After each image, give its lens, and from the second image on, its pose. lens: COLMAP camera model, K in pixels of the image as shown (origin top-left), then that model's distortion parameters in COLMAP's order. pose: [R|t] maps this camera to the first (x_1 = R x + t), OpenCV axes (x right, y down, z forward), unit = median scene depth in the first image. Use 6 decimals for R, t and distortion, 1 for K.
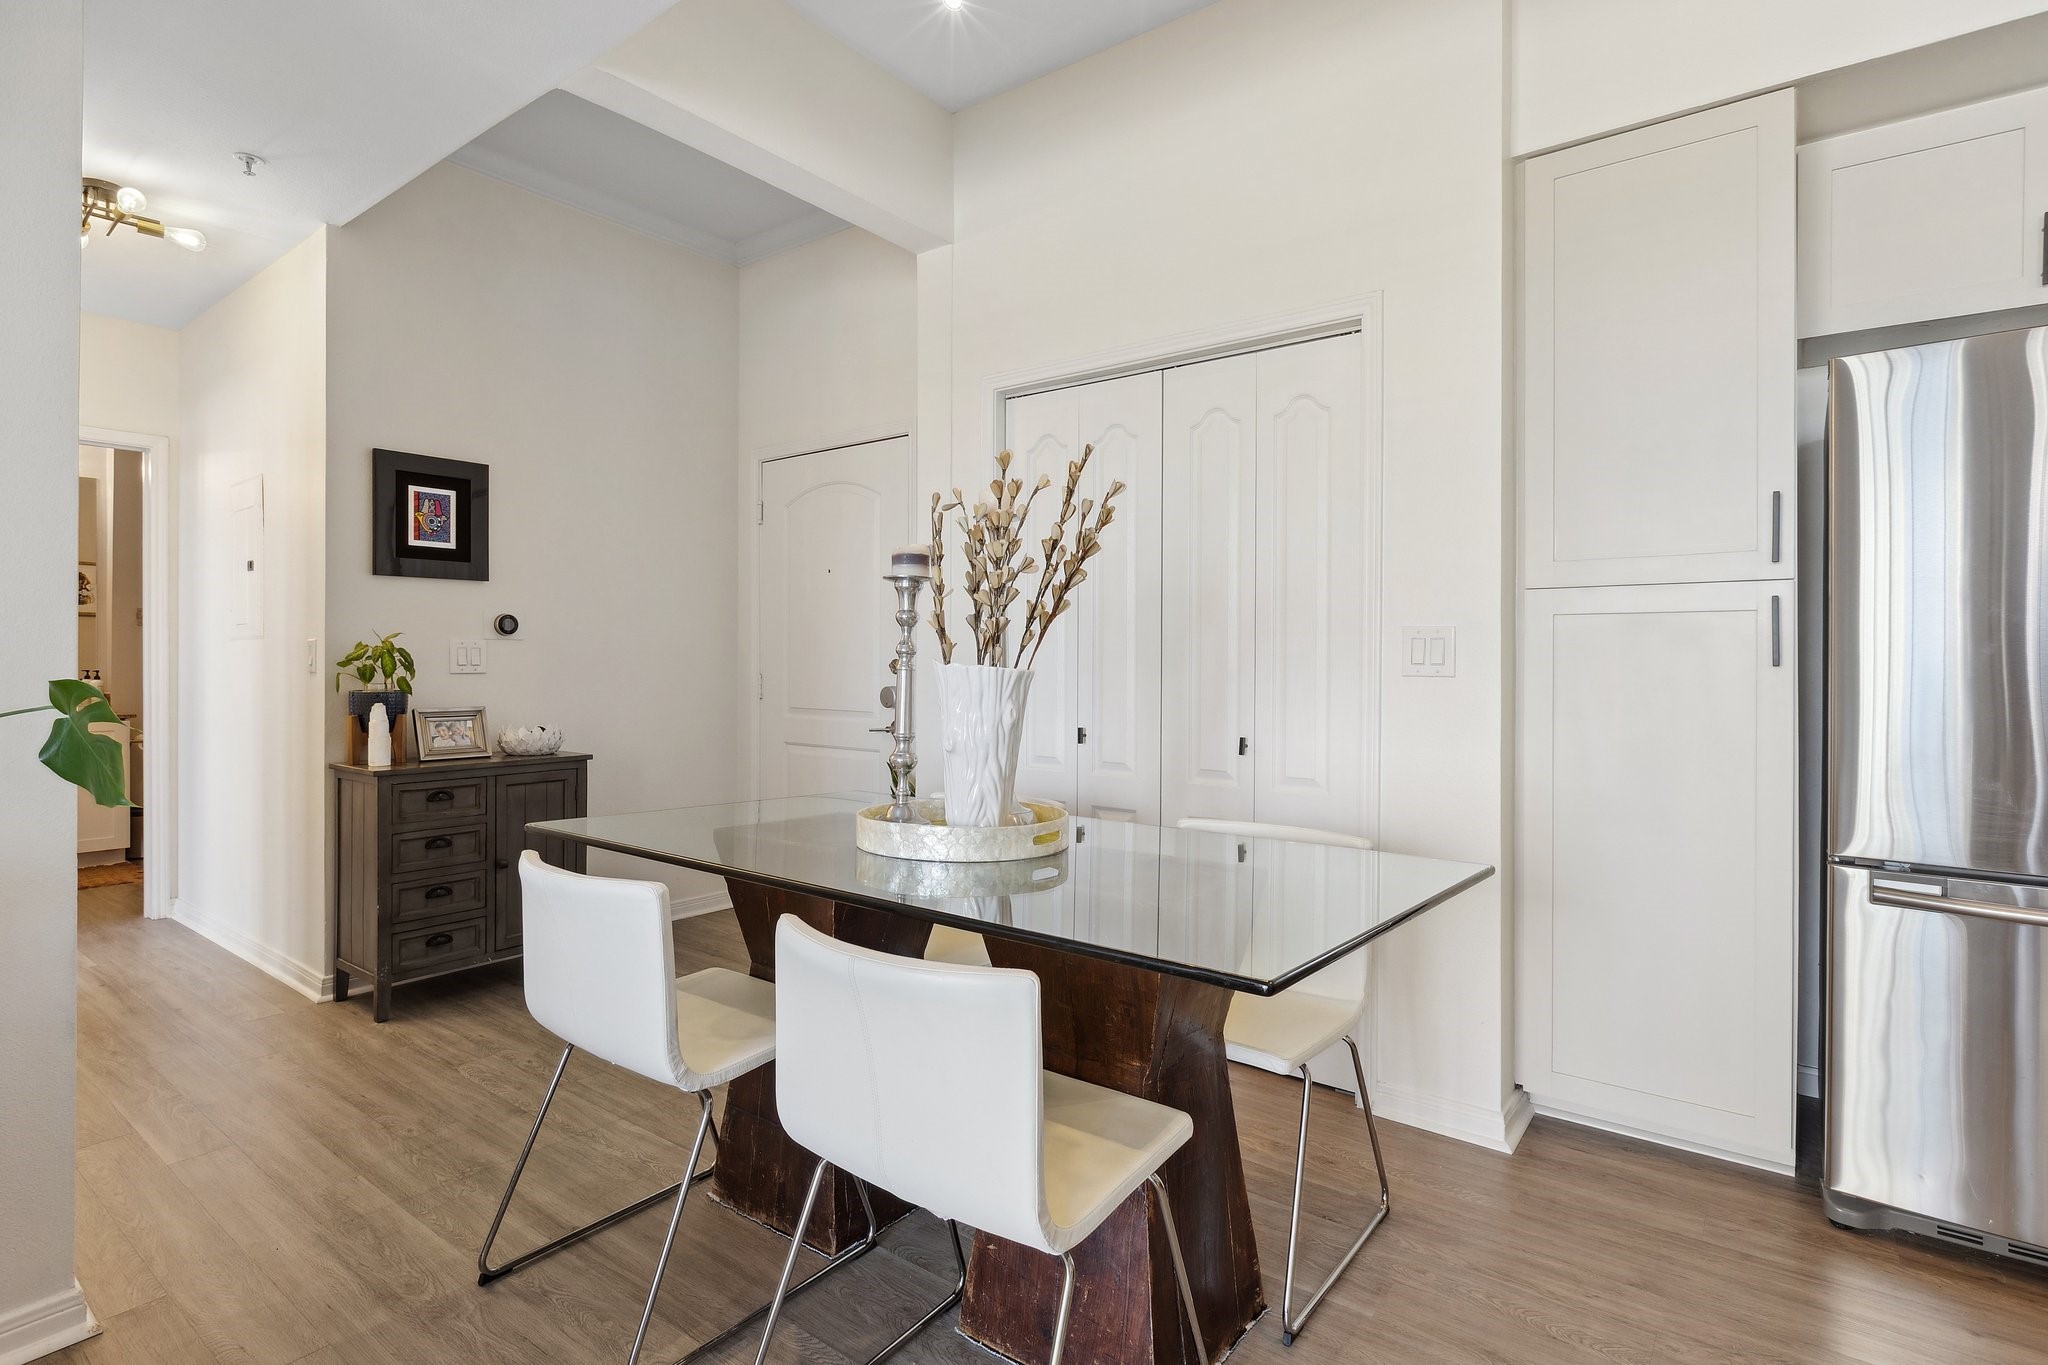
lens RADIAL K [[1006.9, 0, 1022.3], [0, 1006.9, 663.1], [0, 0, 1]] dist [-0.001614, -0.000925]
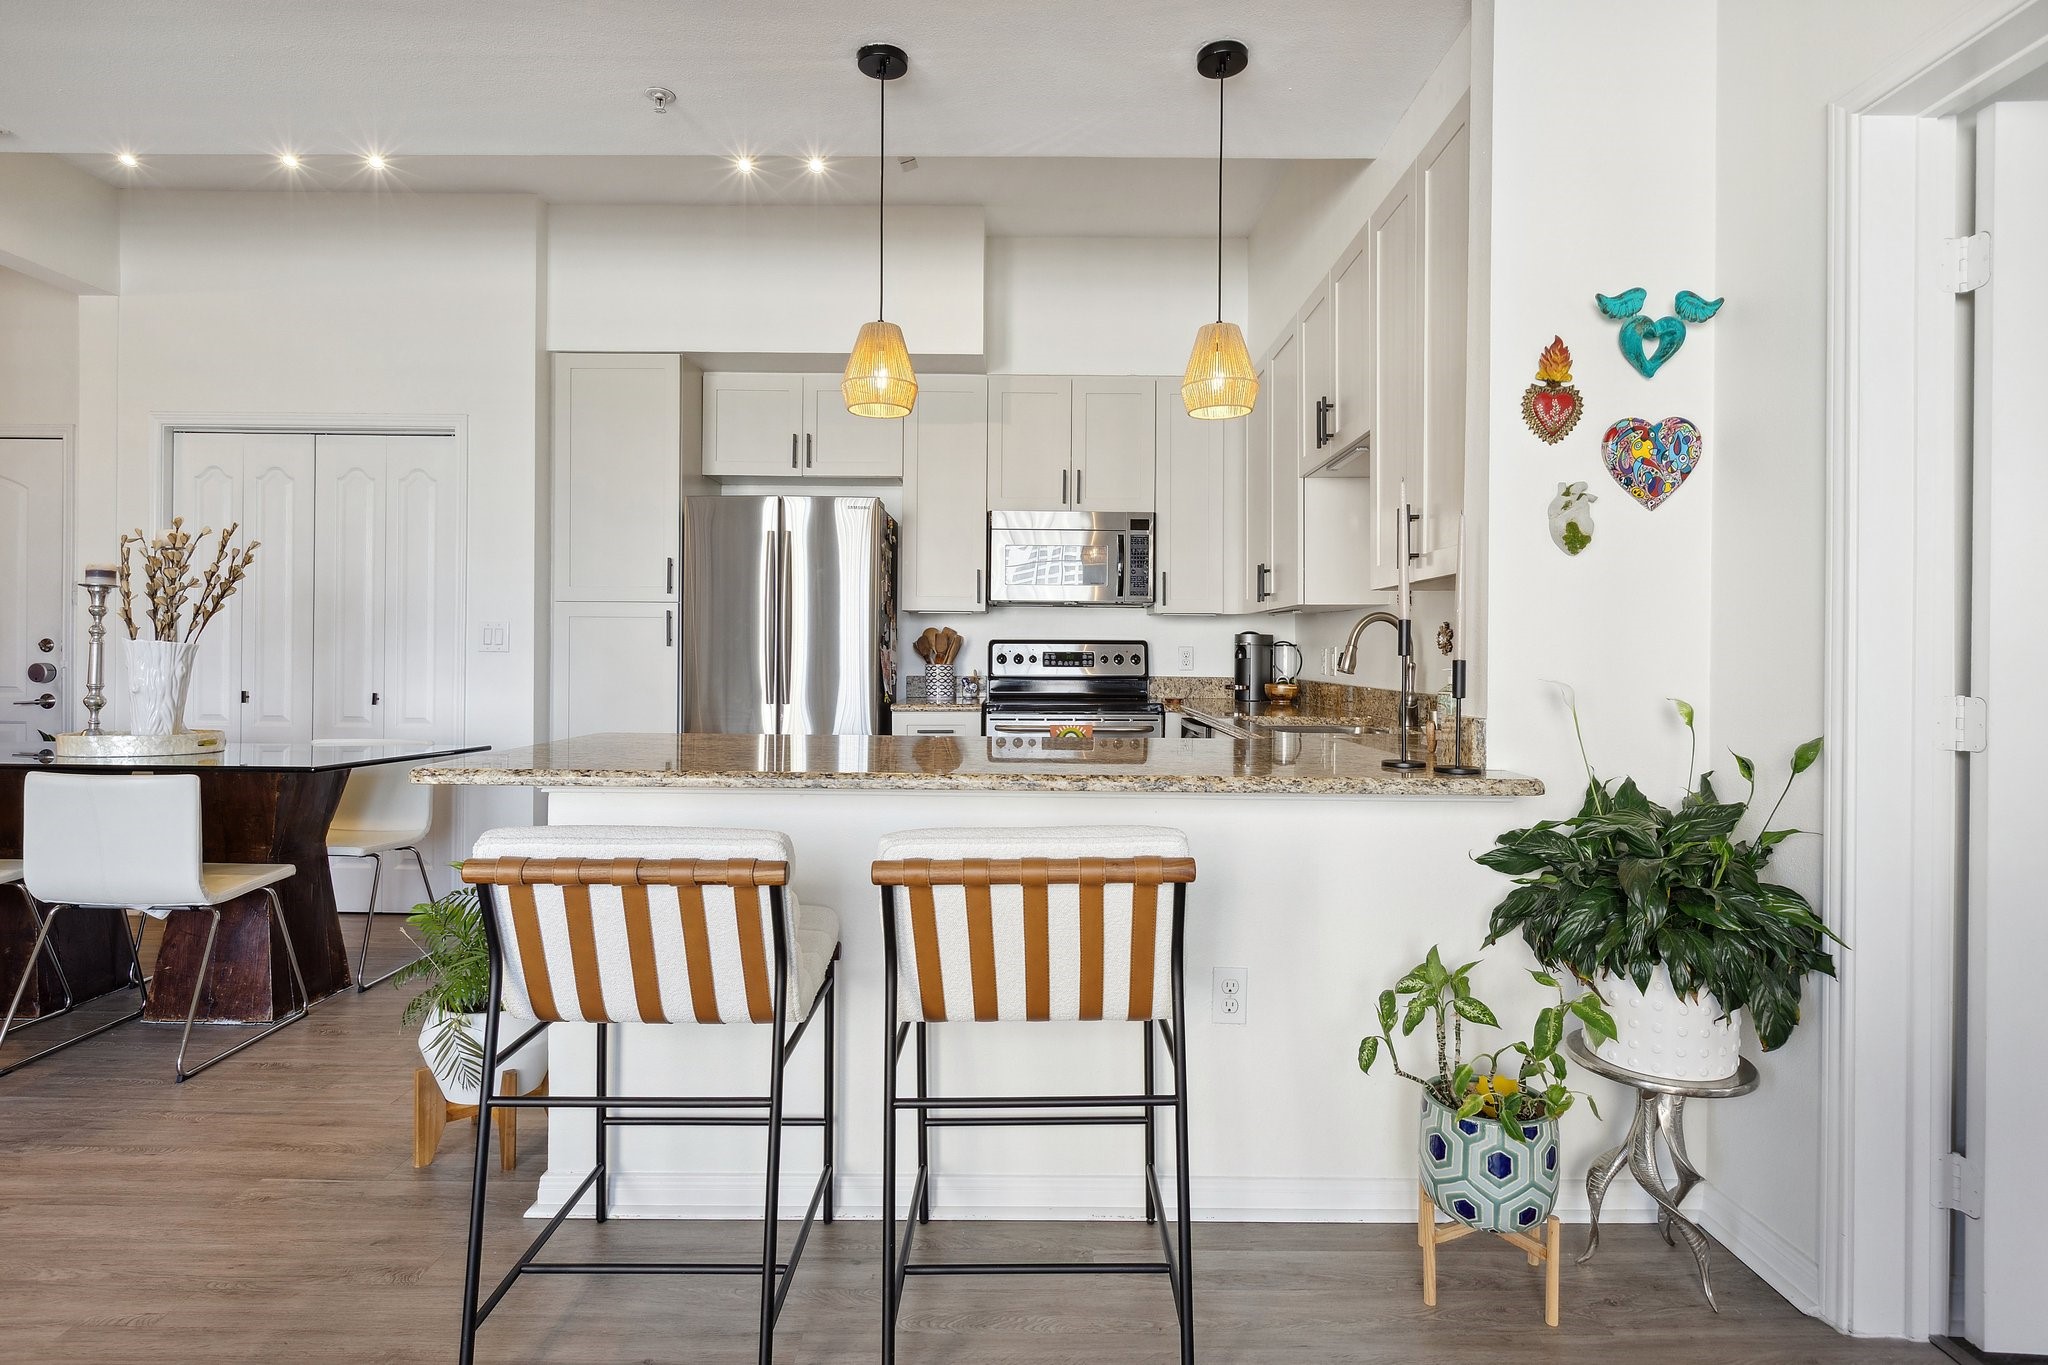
lens RADIAL K [[1103.3, 0, 1020.1], [0, 1103.3, 655.3], [0, 0, 1]] dist [0.001441, -0.002551]
pose [[0.798426, 0.002031, 0.602089, -0.001505], [-0.003613, 0.999992, 0.001418, 0.010883], [-0.602082, -0.003307, 0.798428, -0.797025]]
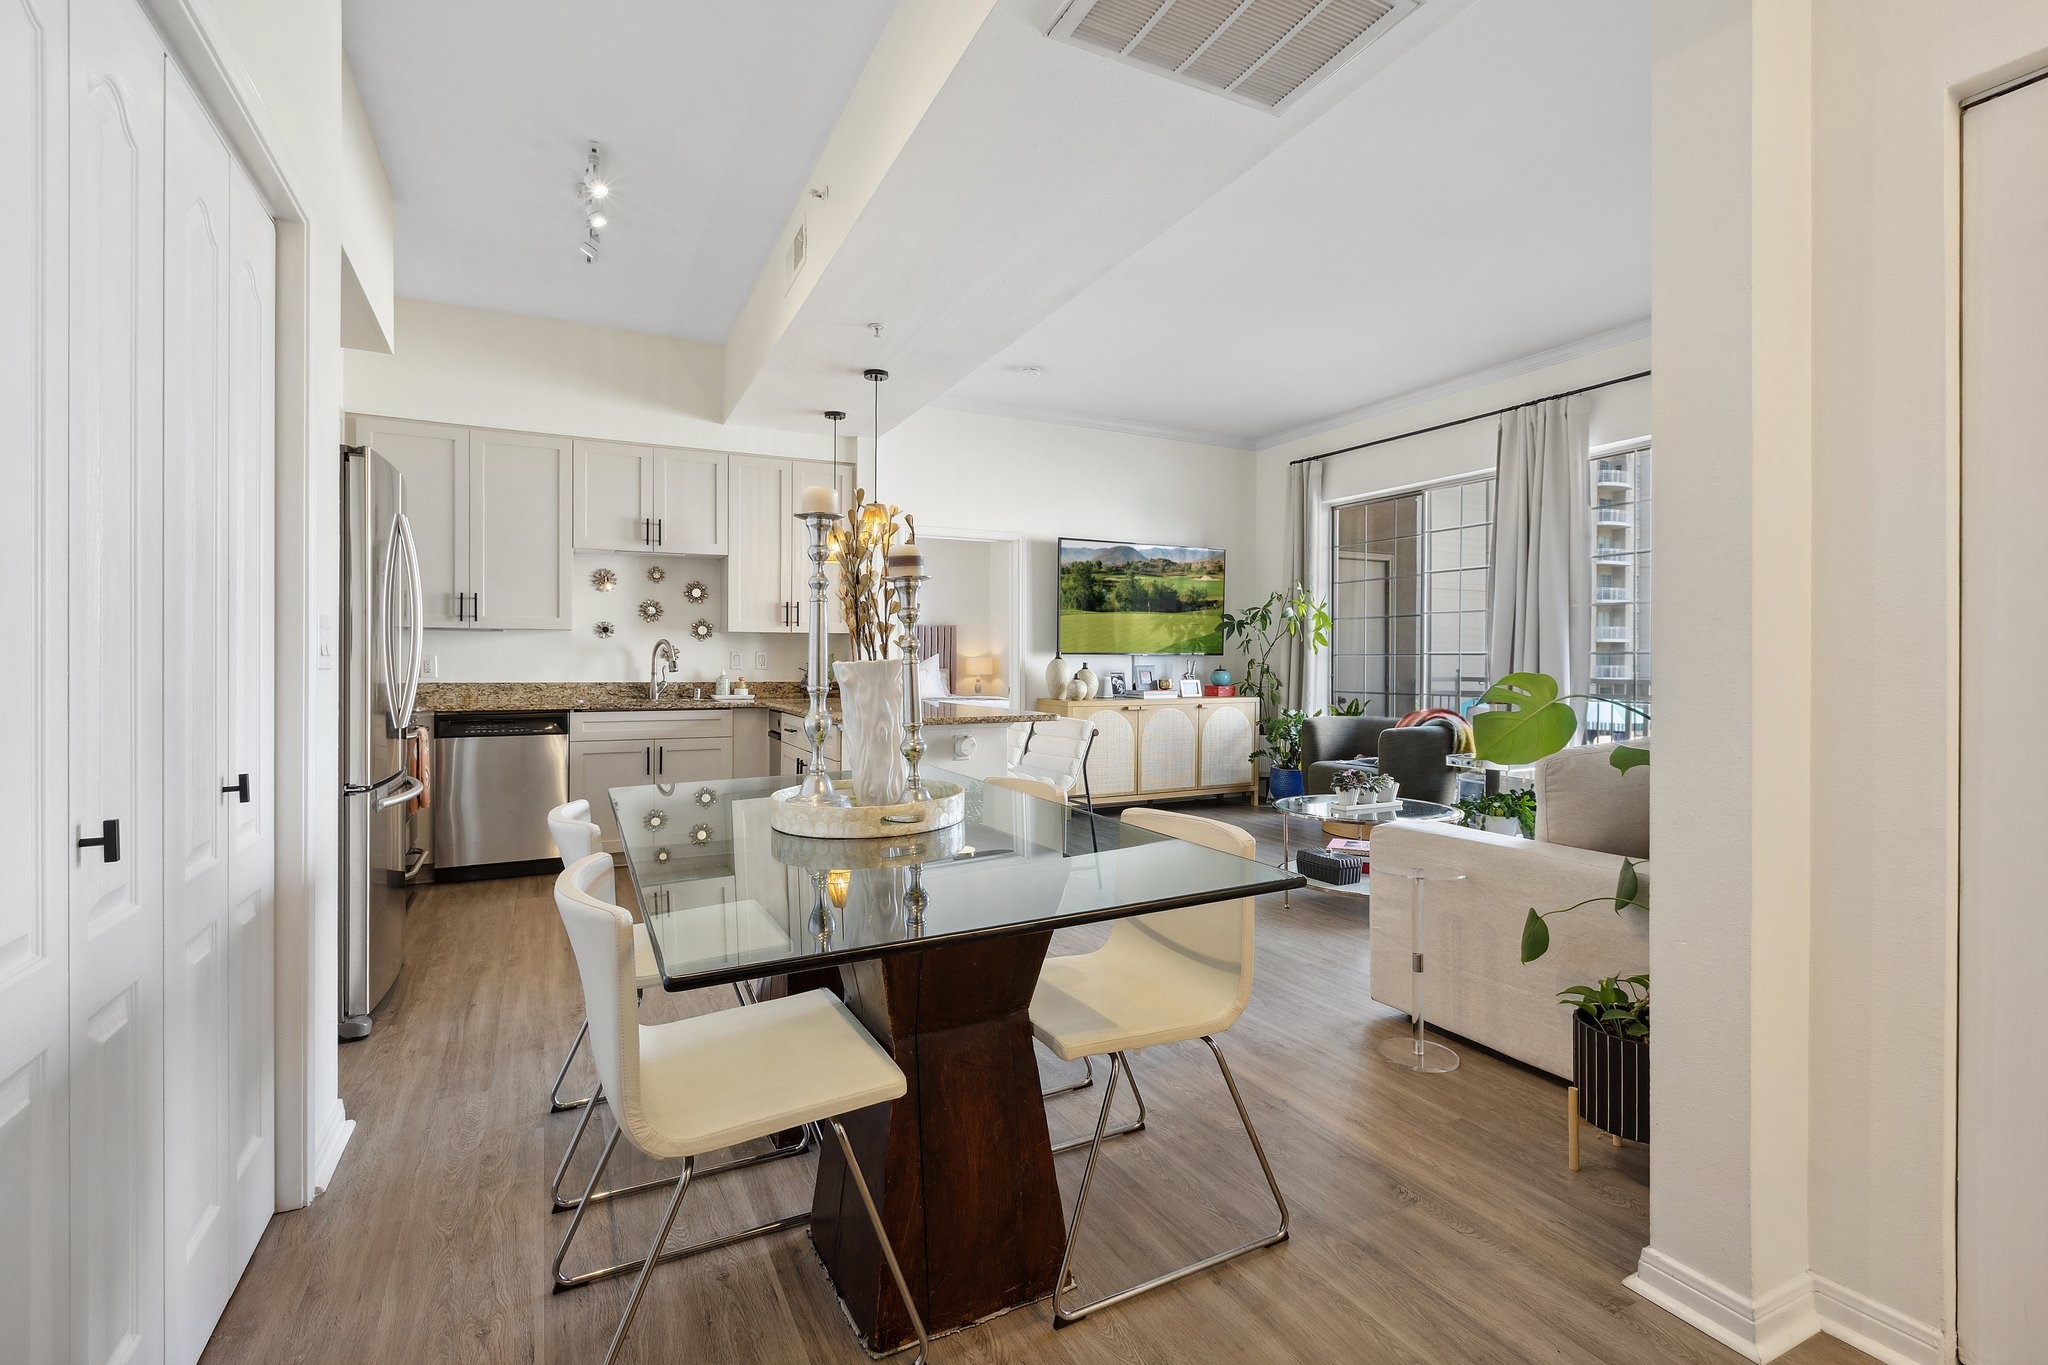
lens RADIAL K [[923.3, 0, 1028.0], [0, 923.3, 663.5], [0, 0, 1]] dist [-0.000639, -0.000298]
pose [[-0.906567, -0.007379, 0.421998, -0.417673], [-0.005592, 0.999969, 0.005472, 0.000217], [-0.422025, 0.002600, -0.906580, 1.194710]]
